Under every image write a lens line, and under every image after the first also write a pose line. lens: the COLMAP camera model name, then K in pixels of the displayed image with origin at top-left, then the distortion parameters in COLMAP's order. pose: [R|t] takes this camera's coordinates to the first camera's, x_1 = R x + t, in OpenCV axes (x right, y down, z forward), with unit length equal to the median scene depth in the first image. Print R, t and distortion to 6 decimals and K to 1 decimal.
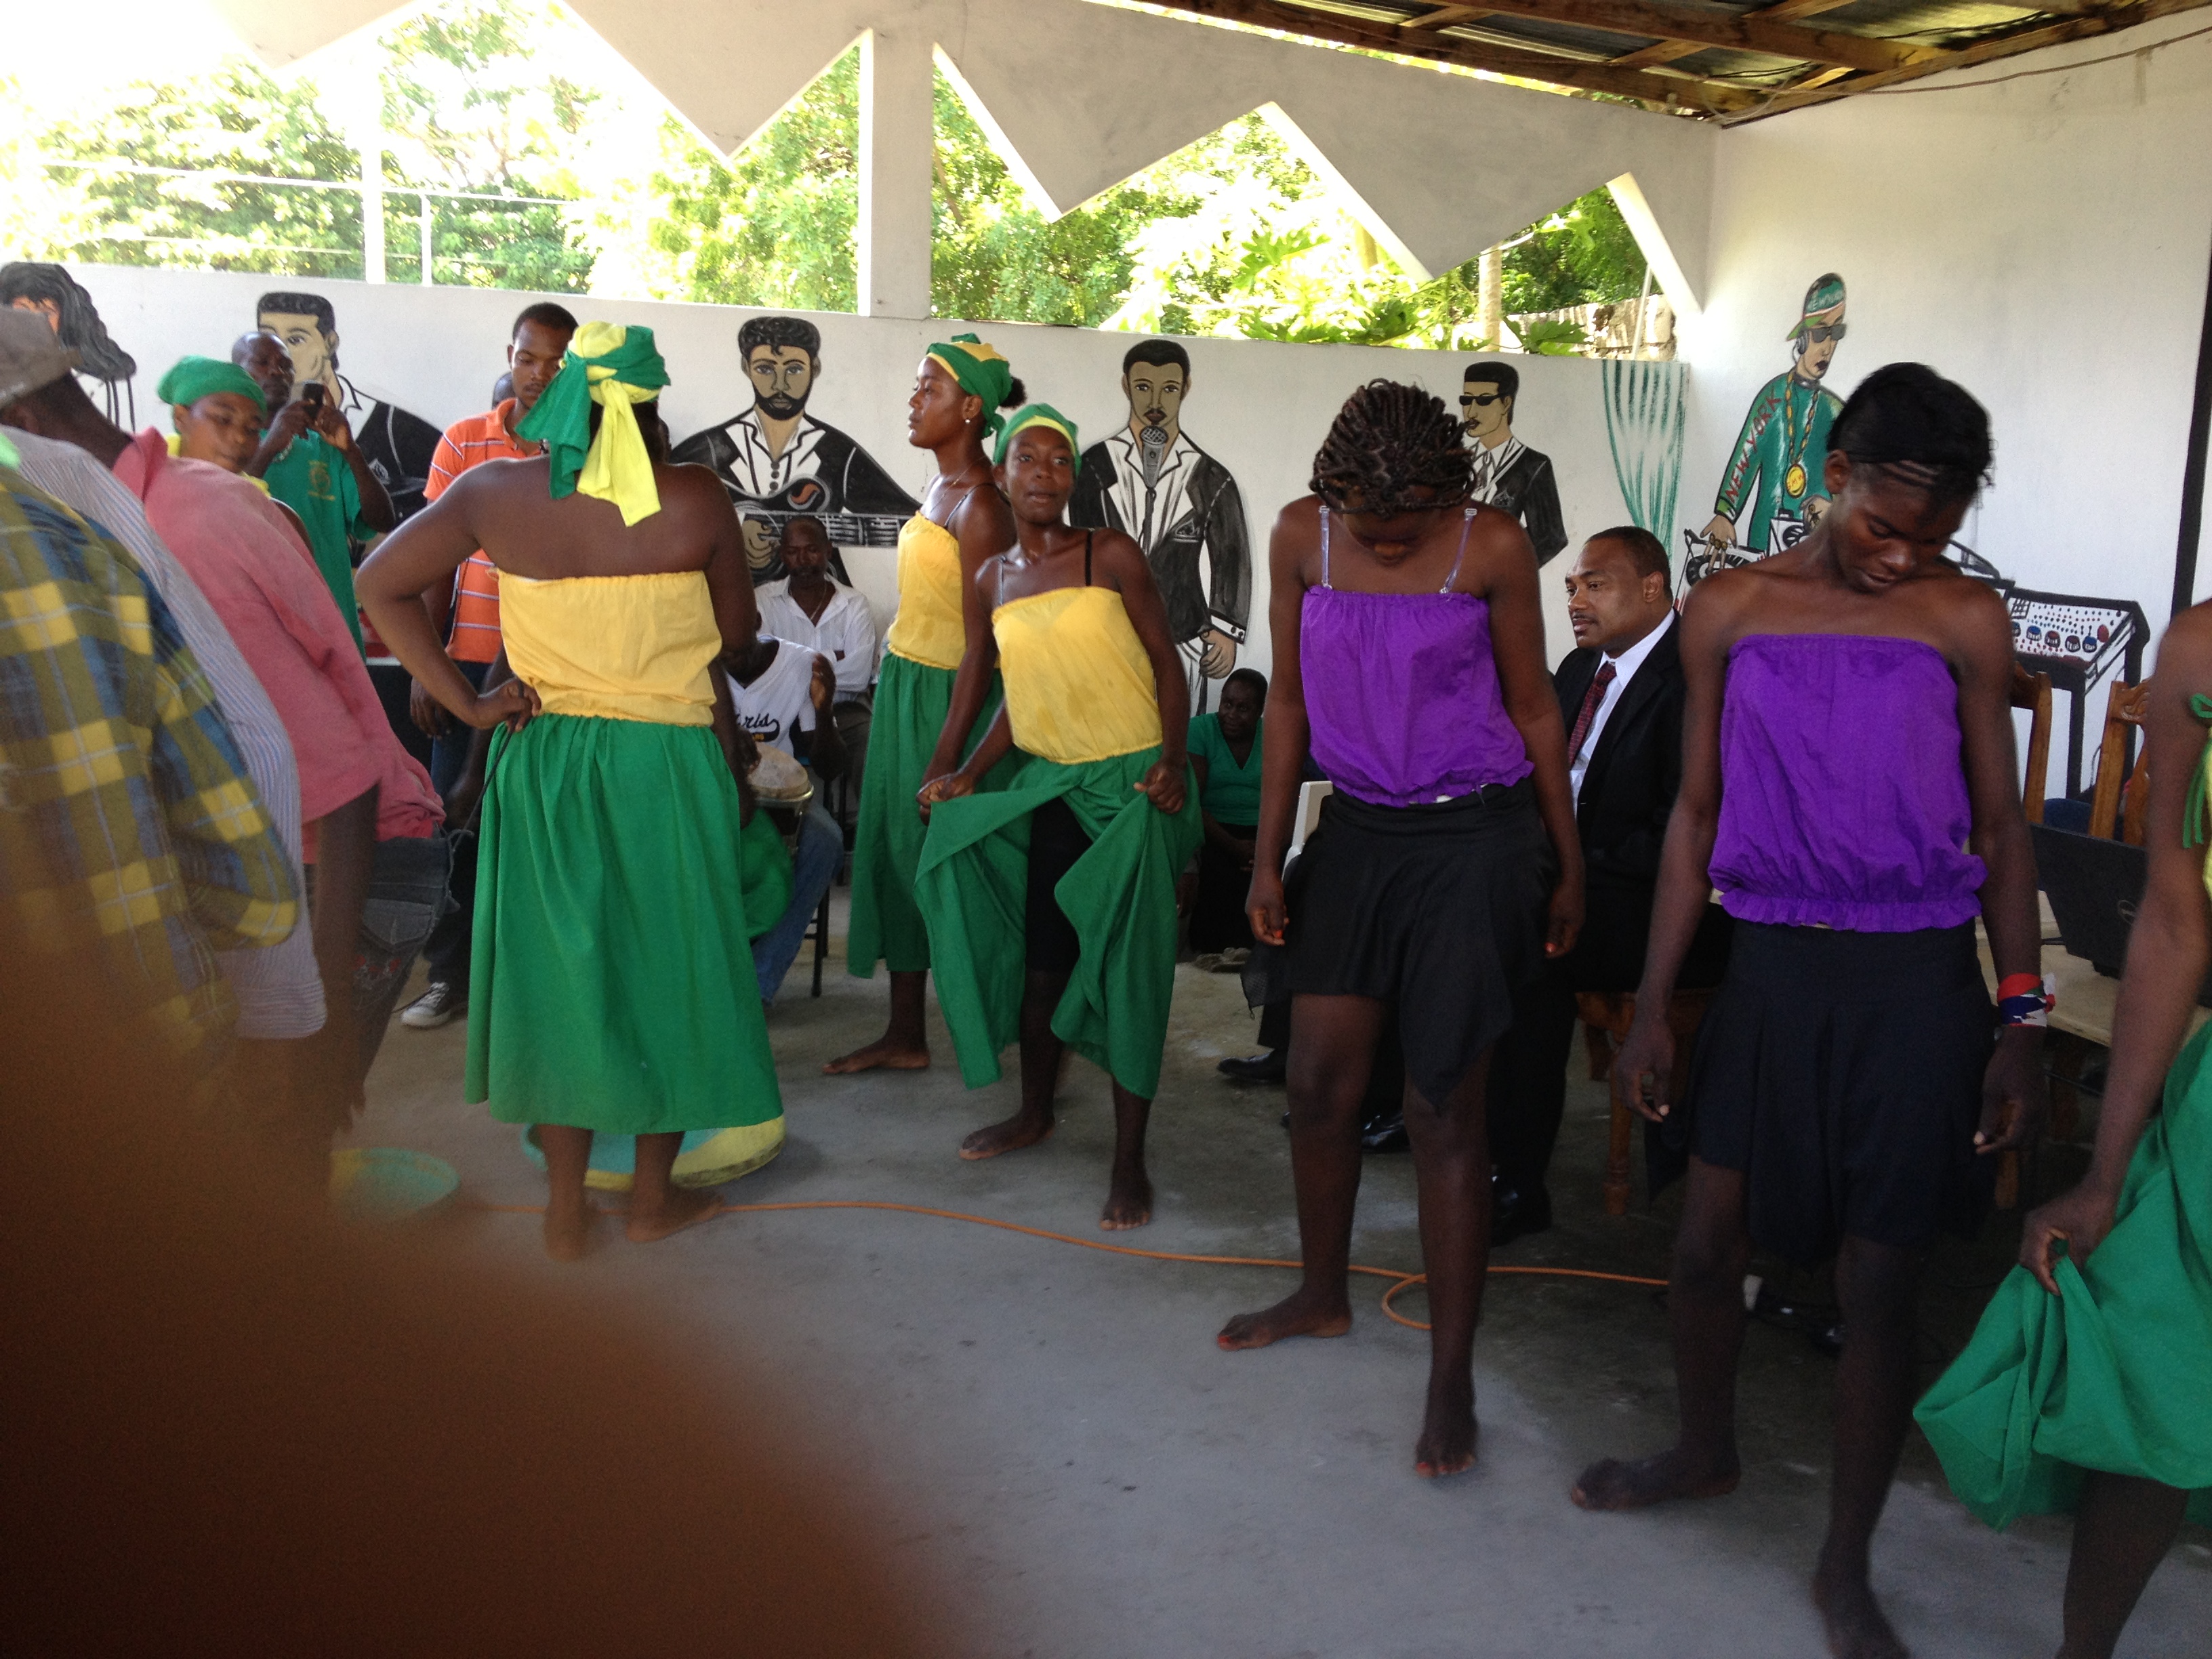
lens RADIAL K [[2096.4, 0, 1074.9], [0, 2096.4, 890.2], [0, 0, 1]] dist [0.172232, -0.336532]
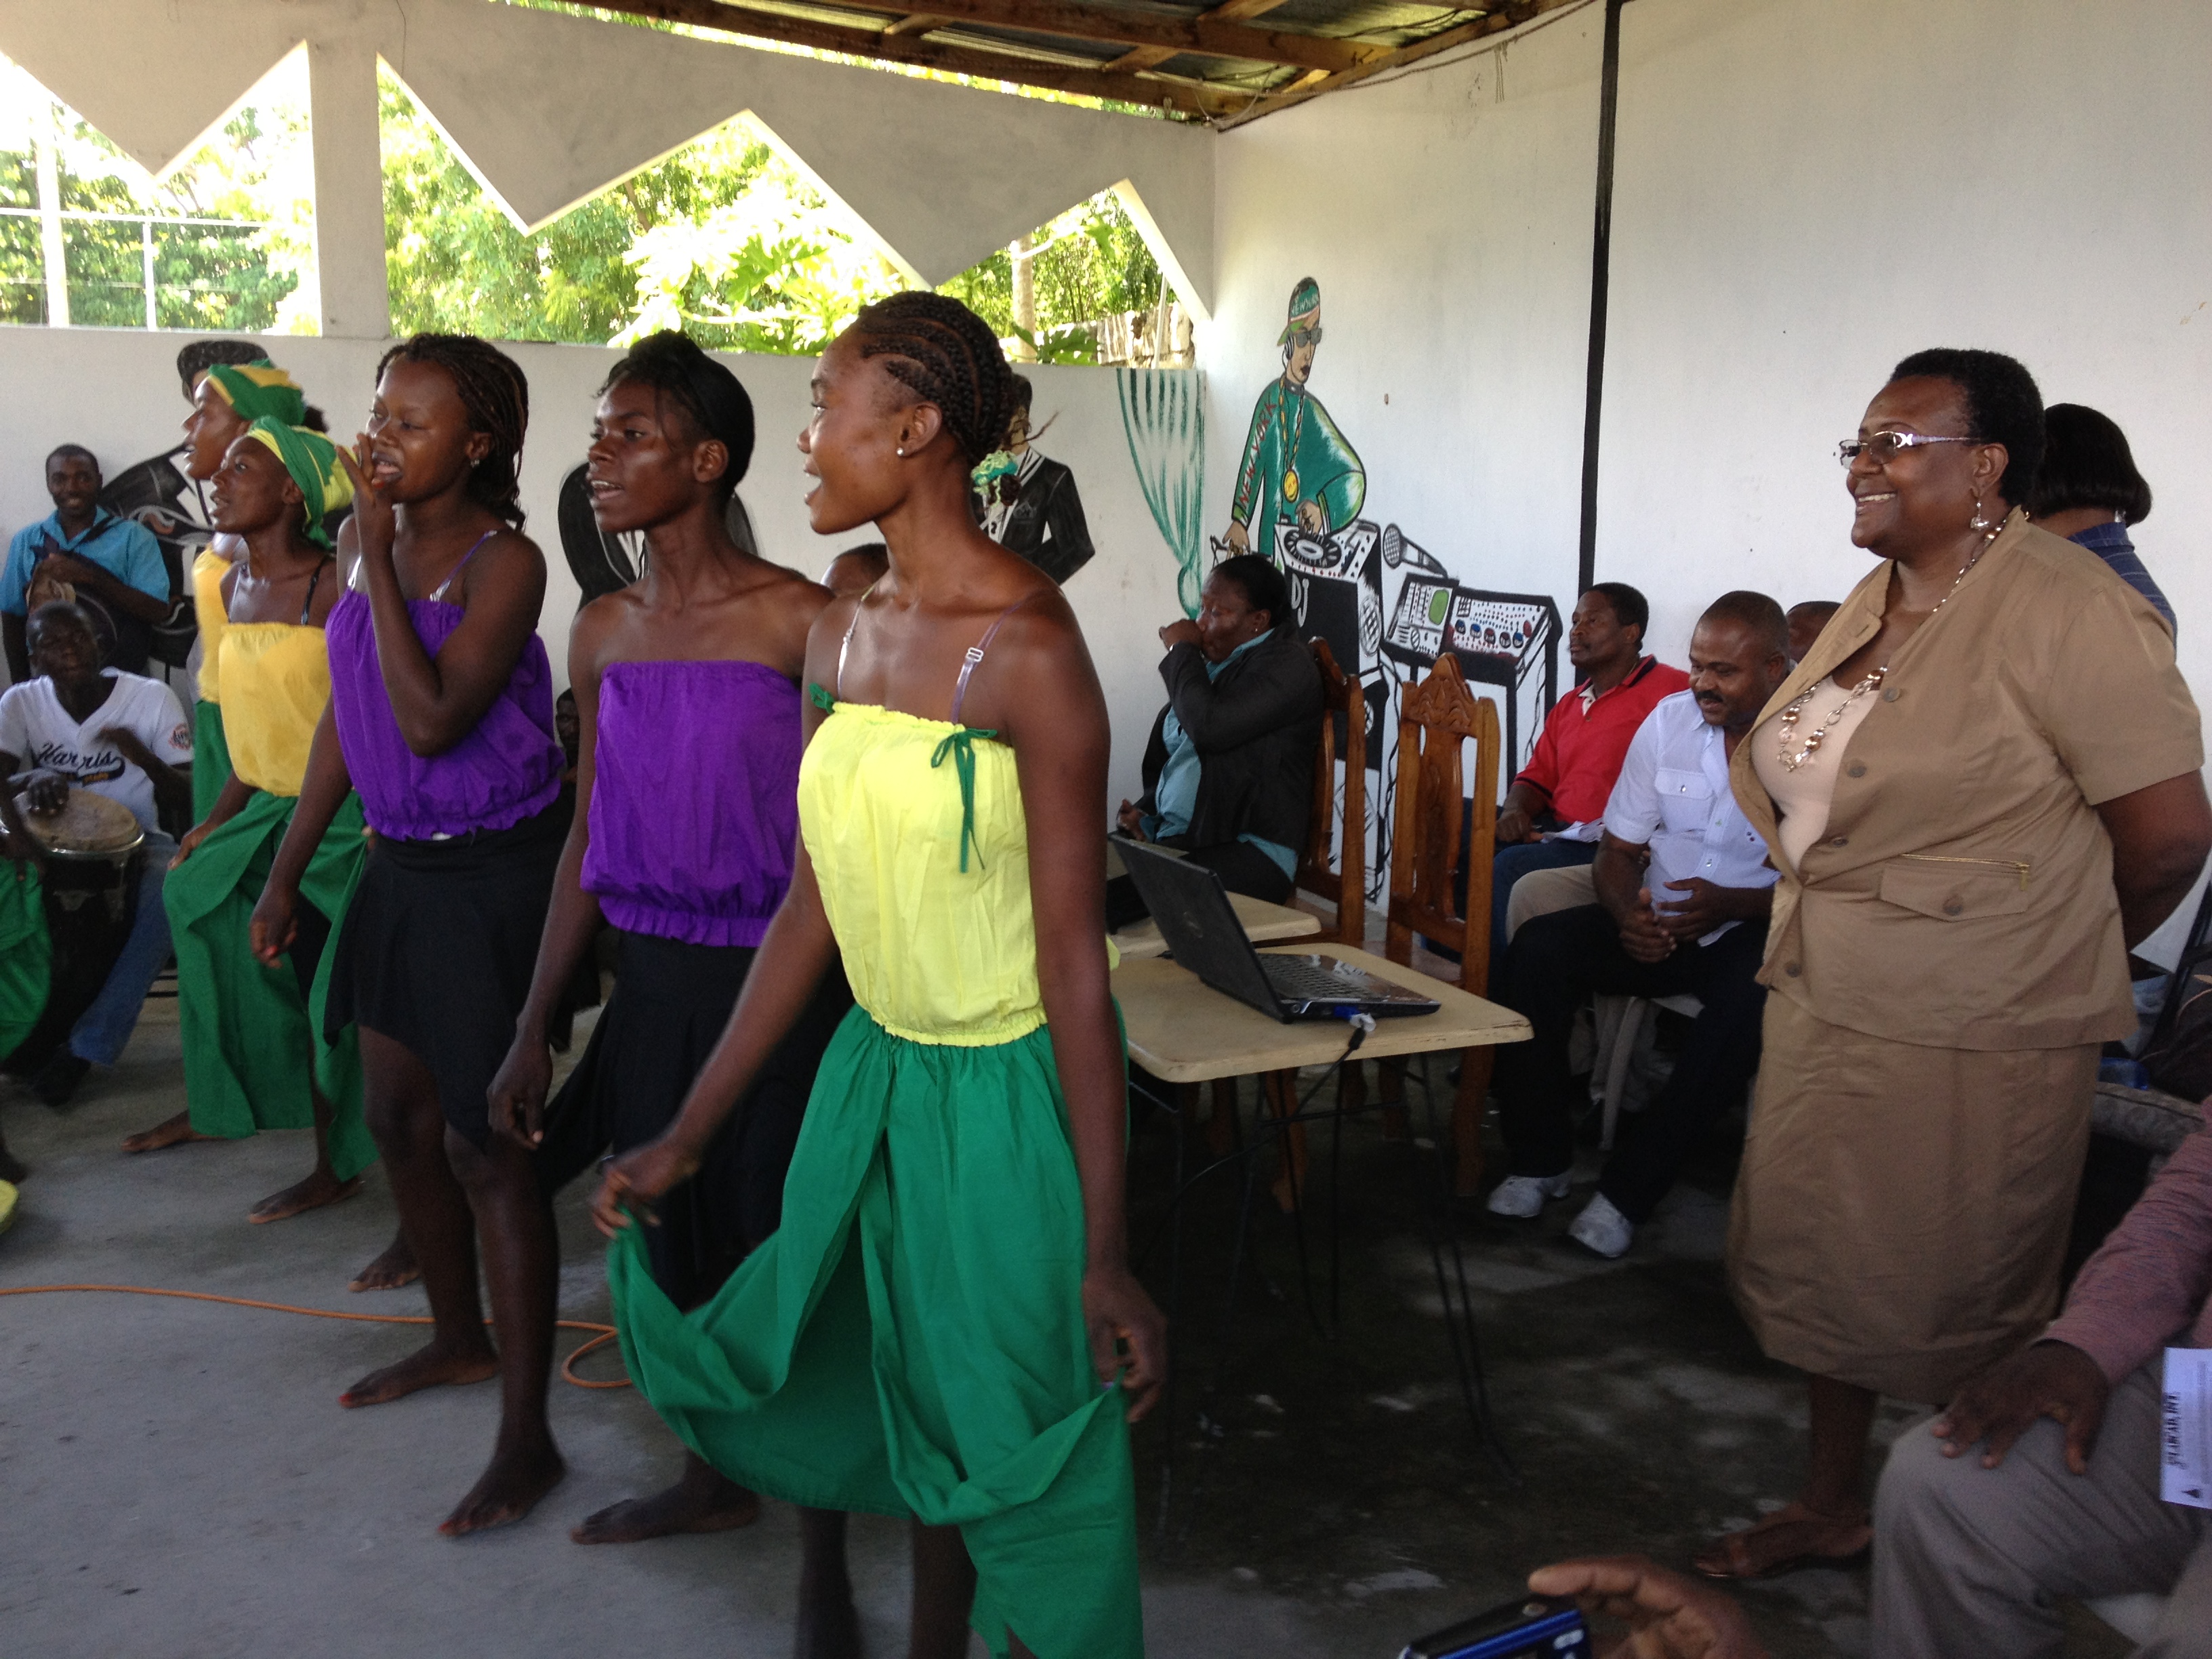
lens RADIAL K [[2096.4, 0, 1074.9], [0, 2096.4, 890.2], [0, 0, 1]] dist [0.172232, -0.336532]
pose [[0.995886, -0.044124, 0.079149, 0.140833], [0.044577, 0.998998, -0.003959, -0.001506], [-0.078895, 0.007471, 0.996855, 0.014758]]
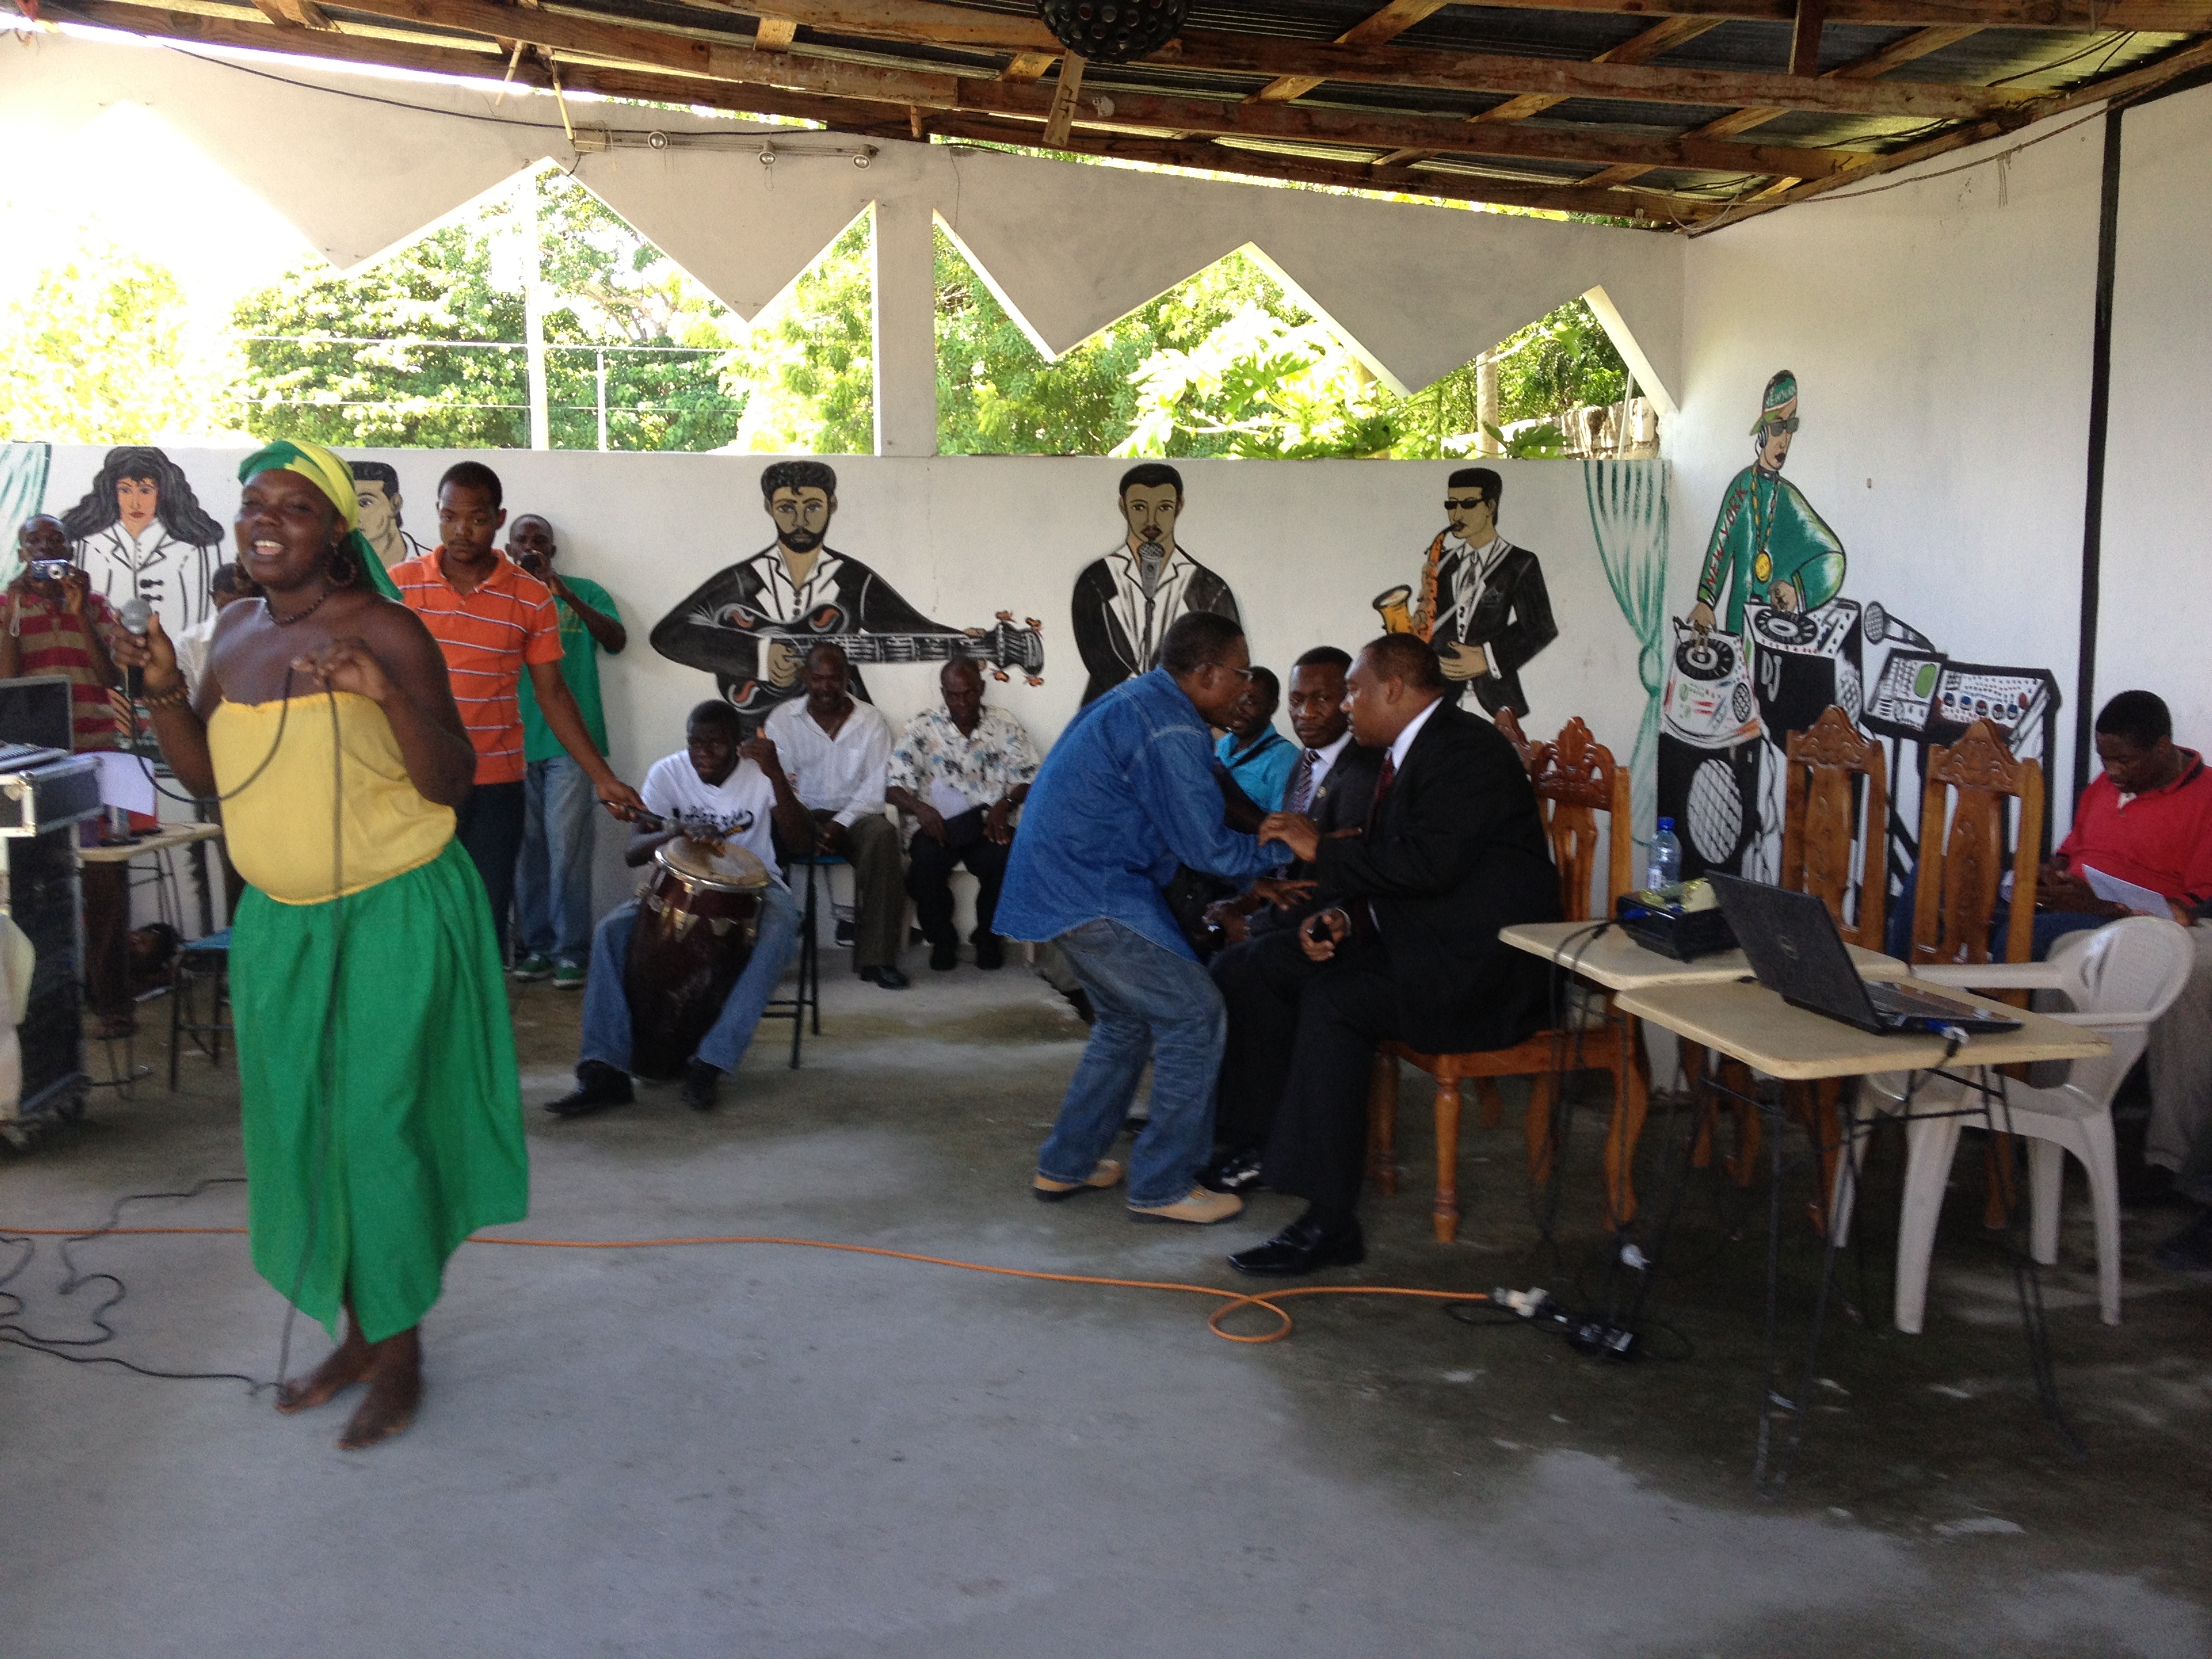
lens RADIAL K [[2097.7, 0, 1056.6], [0, 2097.7, 895.5], [0, 0, 1]] dist [0.155001, -0.287735]
pose [[0.994907, -0.028746, -0.096612, 0.084576], [0.024010, 0.998469, -0.049830, 0.012072], [0.097896, 0.047257, 0.994074, -0.061027]]
